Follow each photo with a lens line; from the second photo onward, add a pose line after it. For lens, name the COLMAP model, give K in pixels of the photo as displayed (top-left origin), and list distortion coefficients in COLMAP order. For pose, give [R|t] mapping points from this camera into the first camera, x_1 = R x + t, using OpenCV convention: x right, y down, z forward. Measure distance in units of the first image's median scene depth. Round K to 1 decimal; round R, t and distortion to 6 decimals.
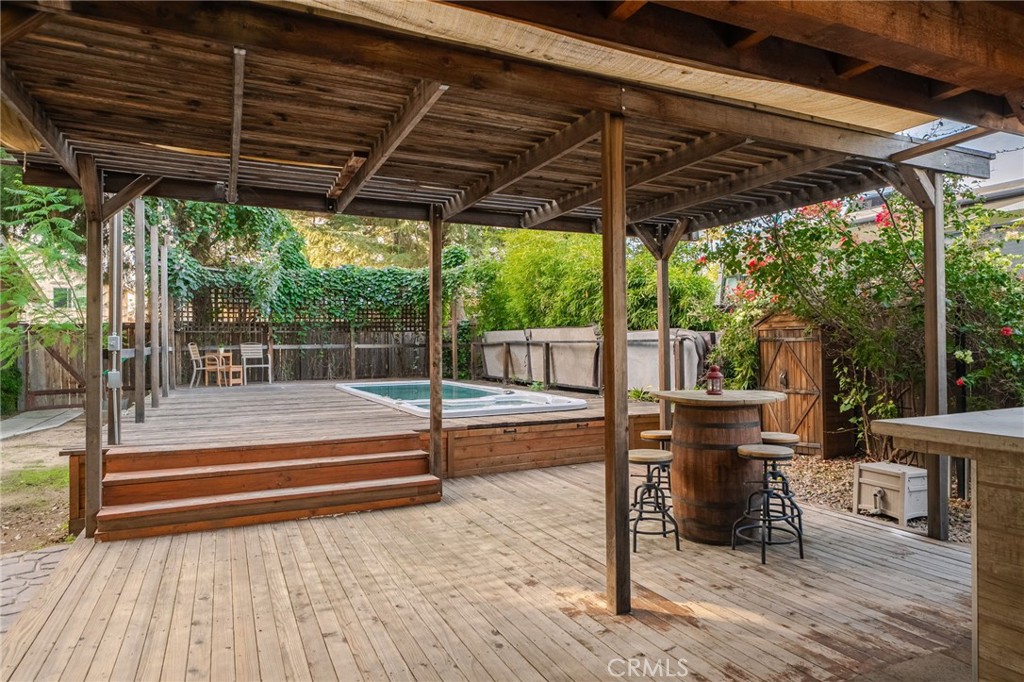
lens RADIAL K [[607.7, 0, 513.8], [0, 607.7, 341.0], [0, 0, 1]] dist [0.002539, 0.000238]
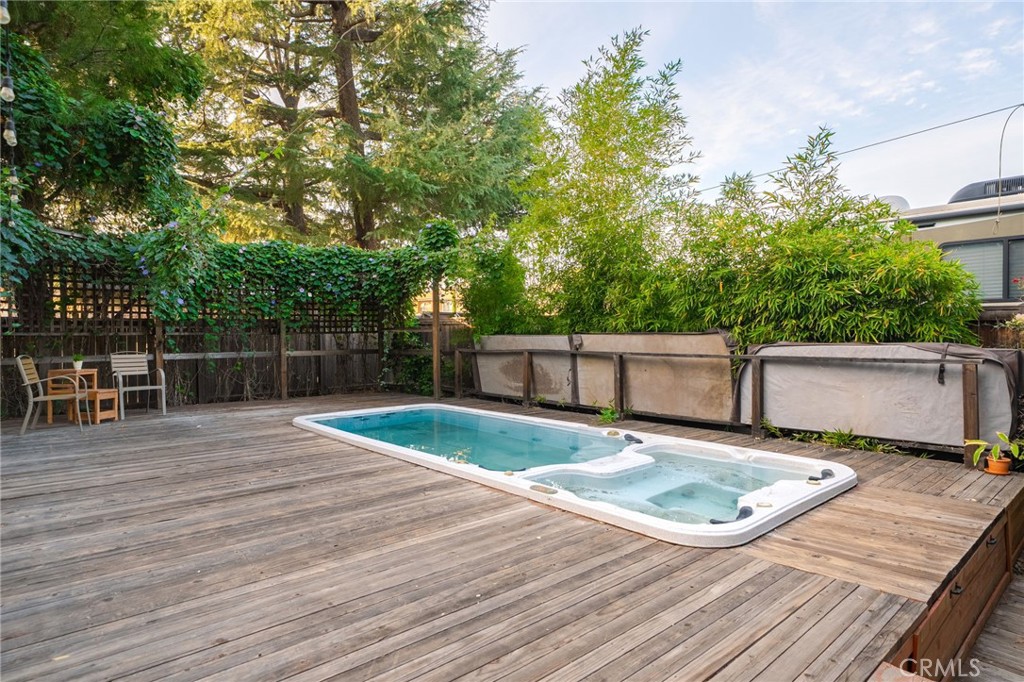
lens RADIAL K [[549.4, 0, 508.2], [0, 549.4, 343.0], [0, 0, 1]] dist [-0.000615, -0.000173]
pose [[0.964297, -0.000286, 0.264824, -0.201697], [-0.003460, 0.999900, 0.013680, -0.015870], [-0.264802, -0.014108, 0.964200, 0.337227]]
